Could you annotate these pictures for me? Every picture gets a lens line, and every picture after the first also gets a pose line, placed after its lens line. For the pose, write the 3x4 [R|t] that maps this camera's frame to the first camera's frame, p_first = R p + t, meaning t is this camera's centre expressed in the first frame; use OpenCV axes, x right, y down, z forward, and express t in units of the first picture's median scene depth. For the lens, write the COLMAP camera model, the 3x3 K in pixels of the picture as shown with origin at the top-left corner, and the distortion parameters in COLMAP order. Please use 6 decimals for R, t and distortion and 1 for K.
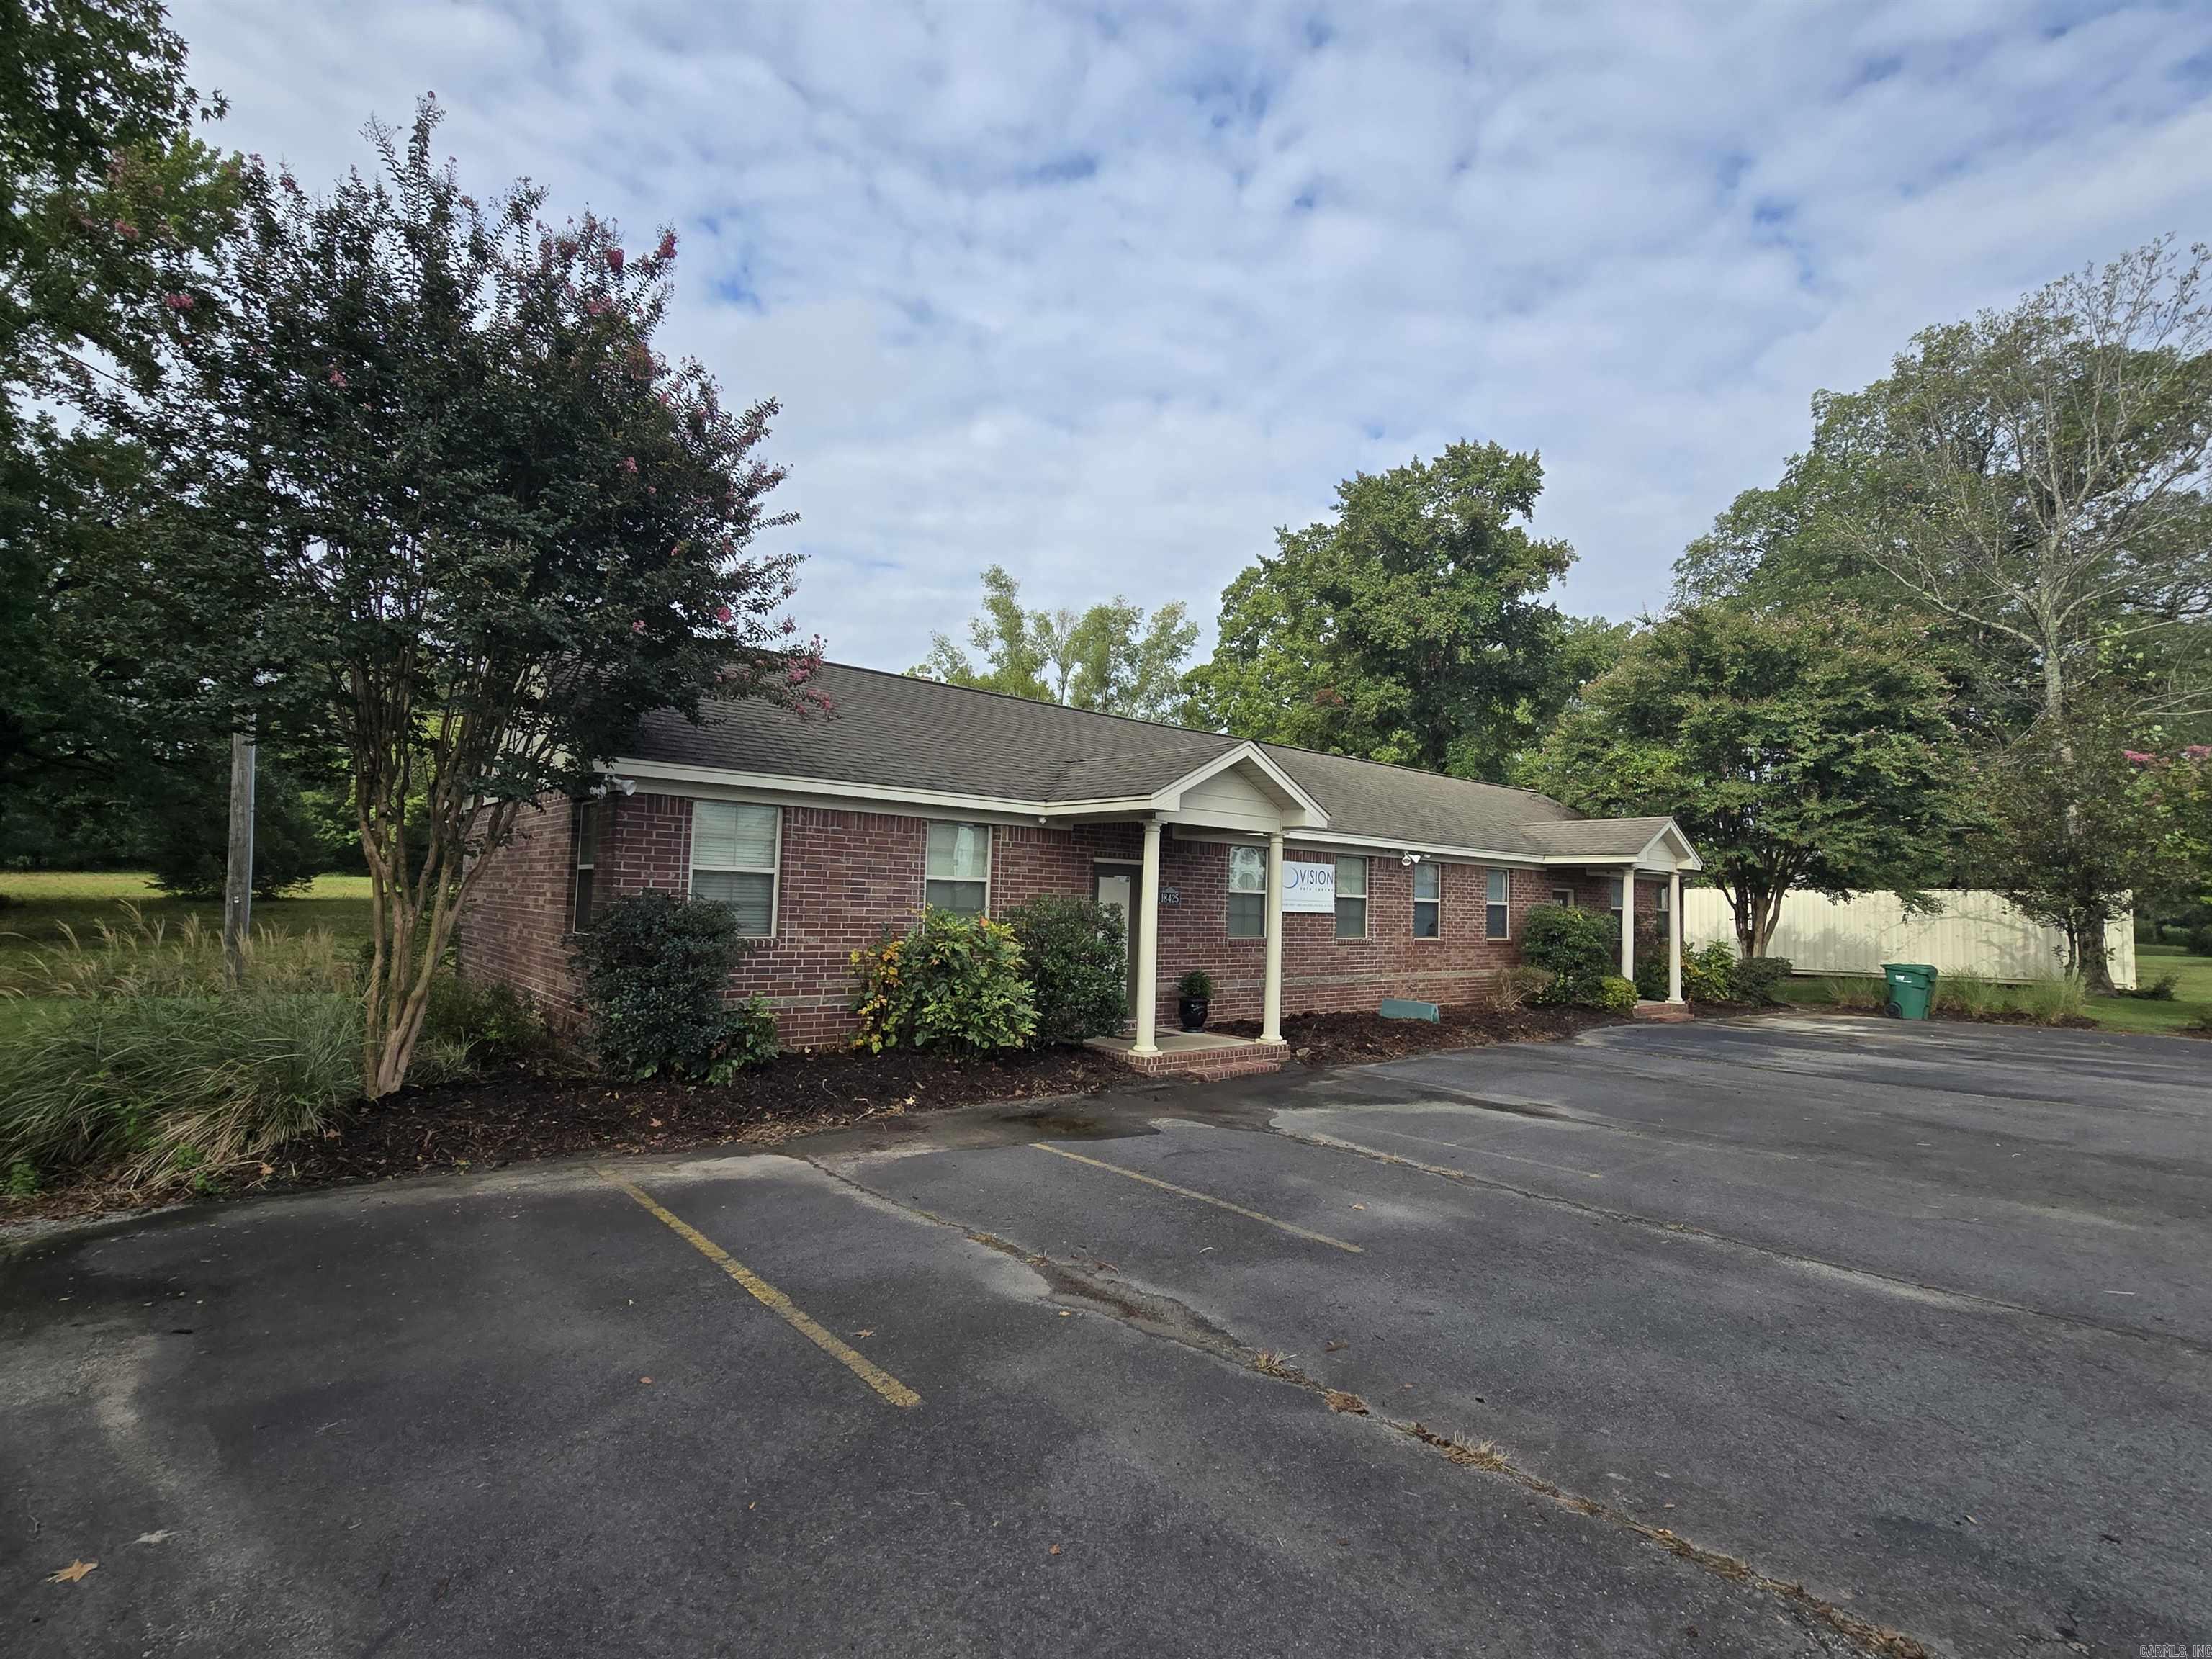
lens RADIAL K [[1039.5, 0, 1116.4], [0, 1039.5, 825.7], [0, 0, 1]] dist [-0.002903, -0.000192]
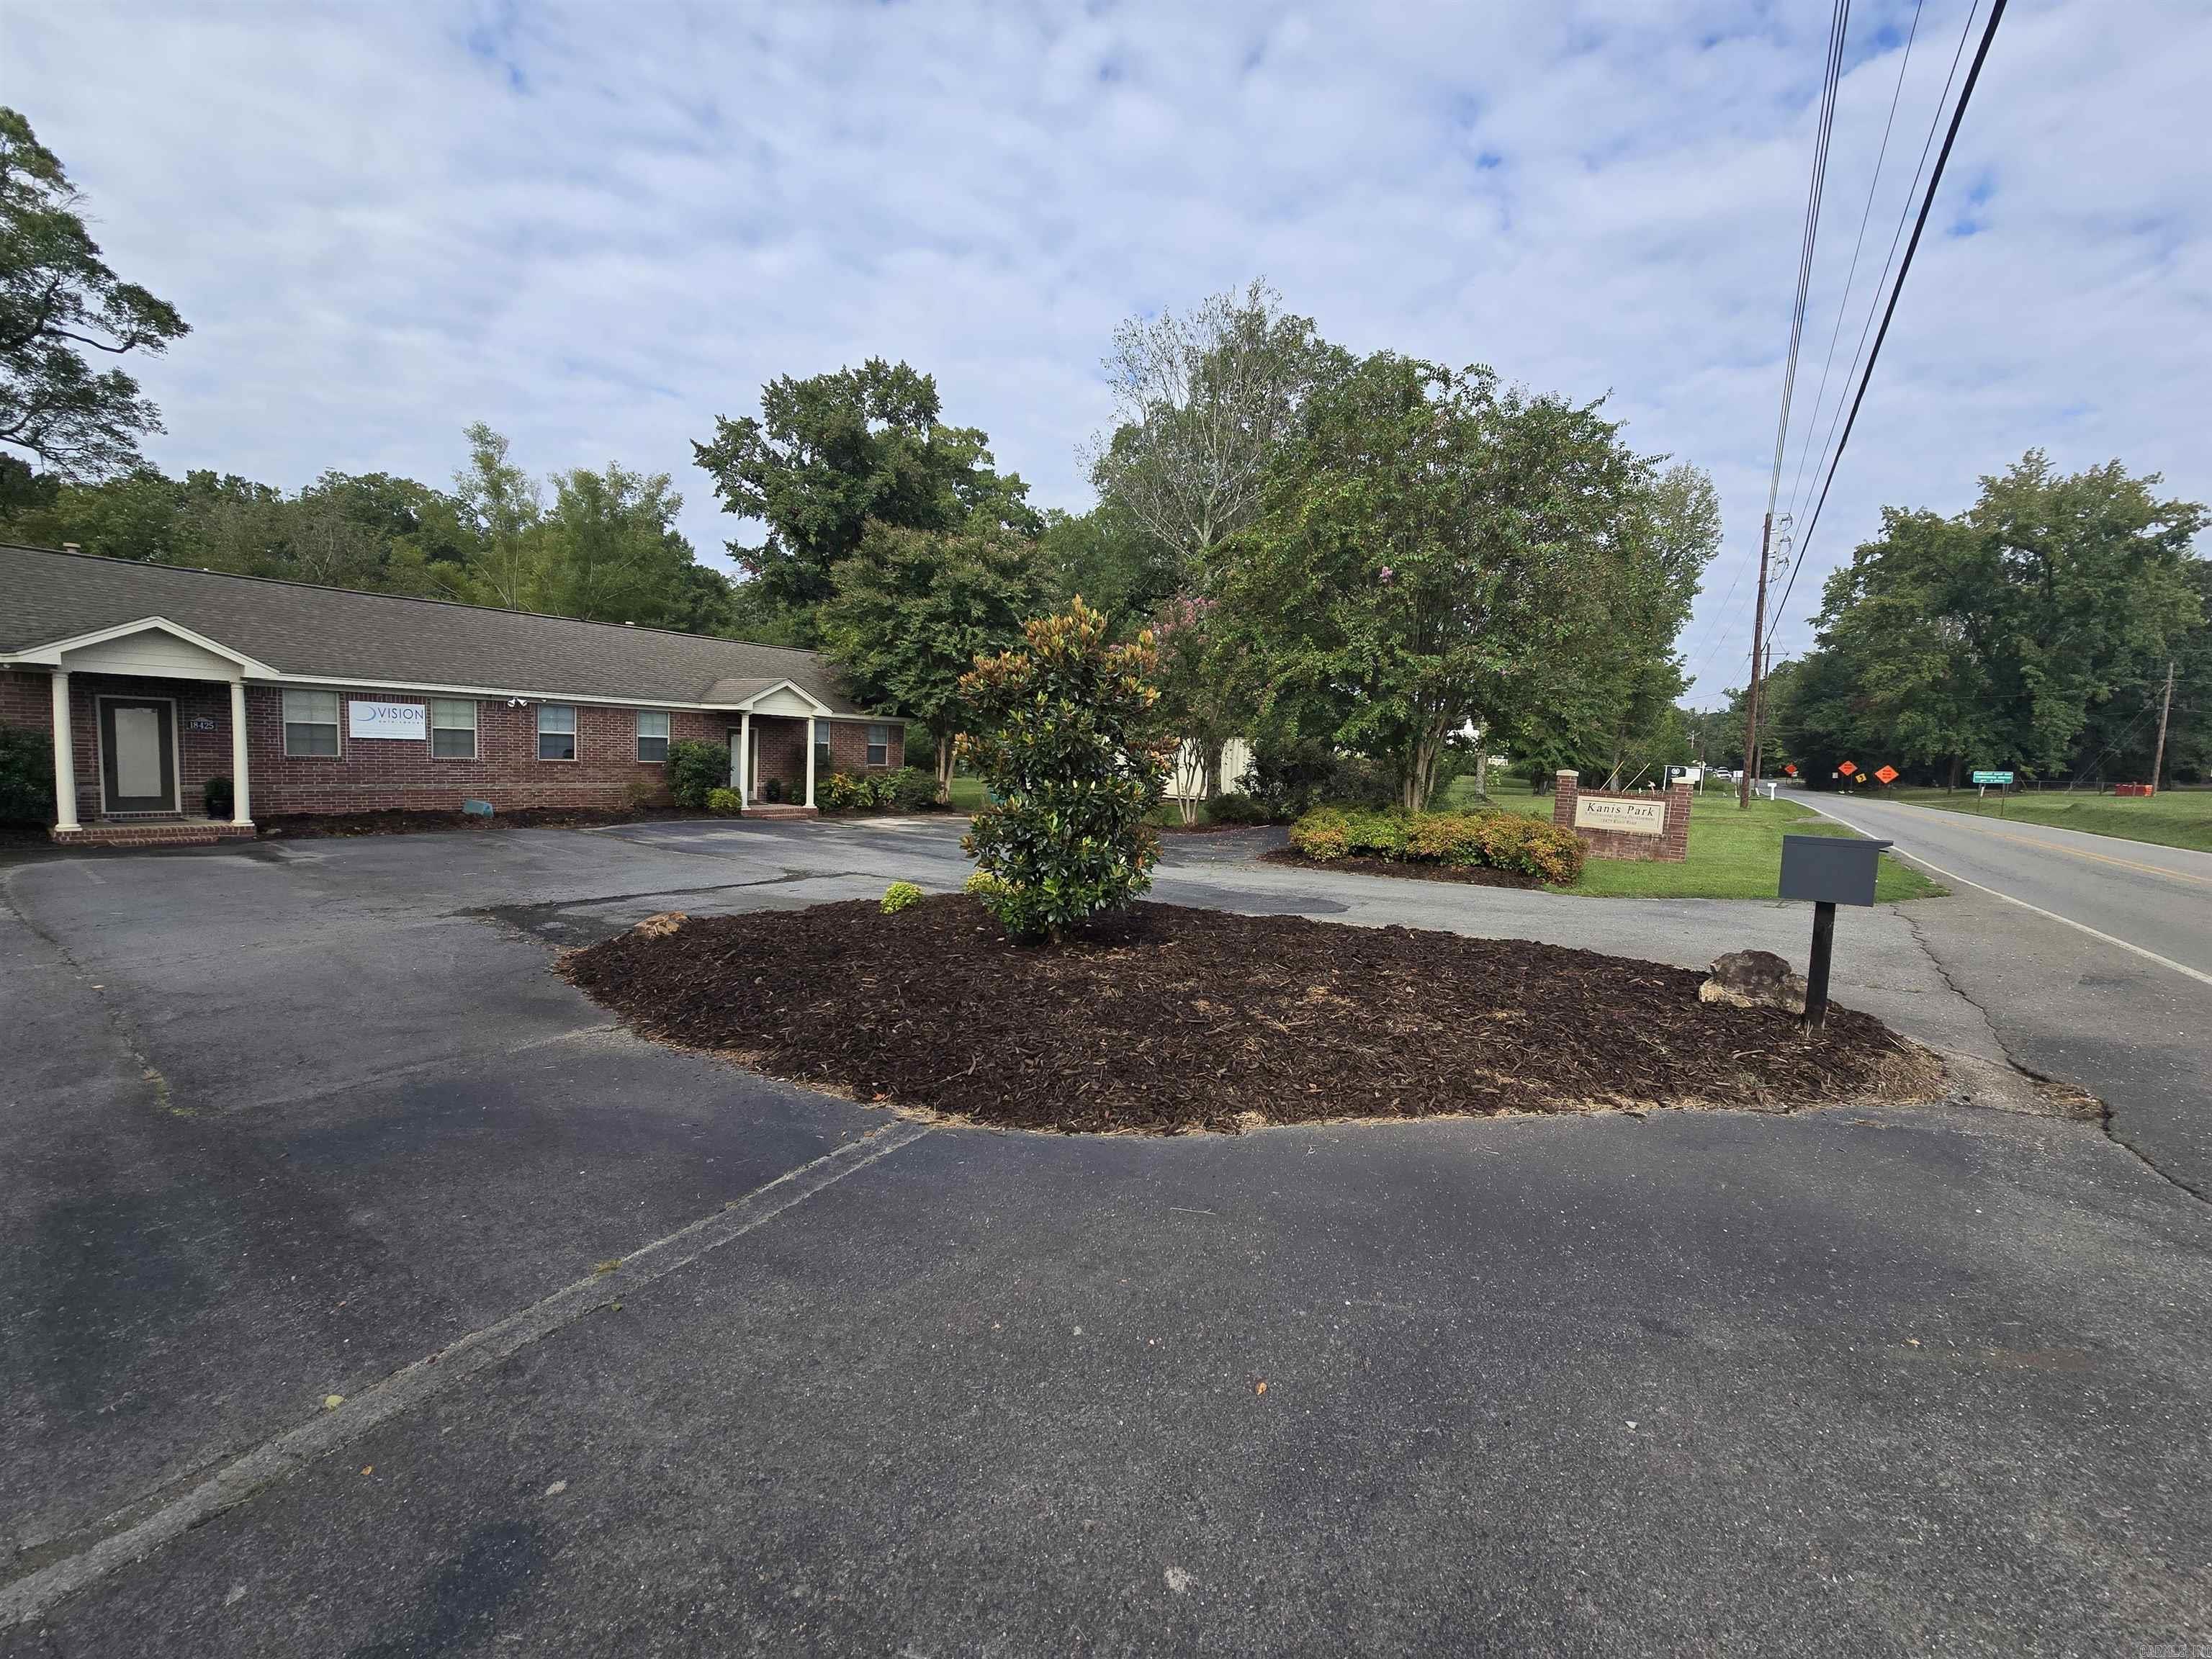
lens RADIAL K [[900.1, 0, 1119.6], [0, 900.1, 832.3], [0, 0, 1]] dist [-0.010898, 0.000584]
pose [[0.969423, -0.003566, 0.245371, 0.726661], [-0.040178, 0.984095, 0.173041, -0.034691], [-0.242086, -0.177609, 0.953860, -0.350705]]
